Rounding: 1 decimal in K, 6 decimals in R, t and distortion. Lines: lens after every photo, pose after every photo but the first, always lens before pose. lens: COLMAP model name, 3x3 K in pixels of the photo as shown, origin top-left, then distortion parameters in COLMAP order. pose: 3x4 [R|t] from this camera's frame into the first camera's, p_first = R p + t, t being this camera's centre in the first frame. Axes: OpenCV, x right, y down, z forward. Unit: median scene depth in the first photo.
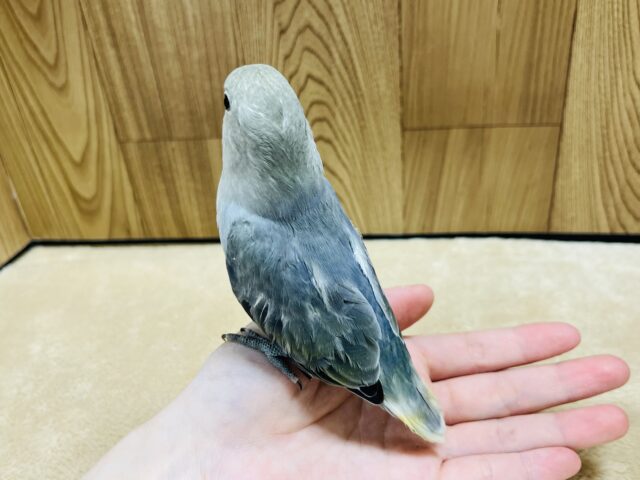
lens RADIAL K [[614.8, 0, 320.0], [0, 614.8, 240.0], [0, 0, 1]] dist [0.000822, -0.033560]
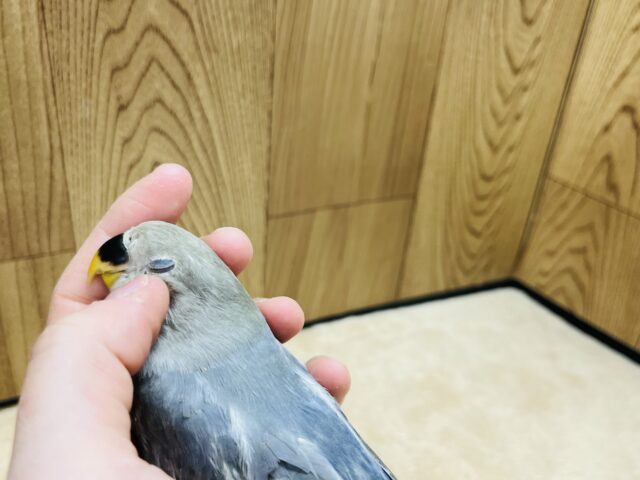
lens RADIAL K [[614.8, 0, 320.0], [0, 614.8, 240.0], [0, 0, 1]] dist [0.000822, -0.033560]
pose [[0.811559, -0.141751, 0.566814, -0.291795], [0.160454, 0.986896, 0.017069, -0.157750], [-0.561806, 0.077095, 0.823669, 0.285787]]
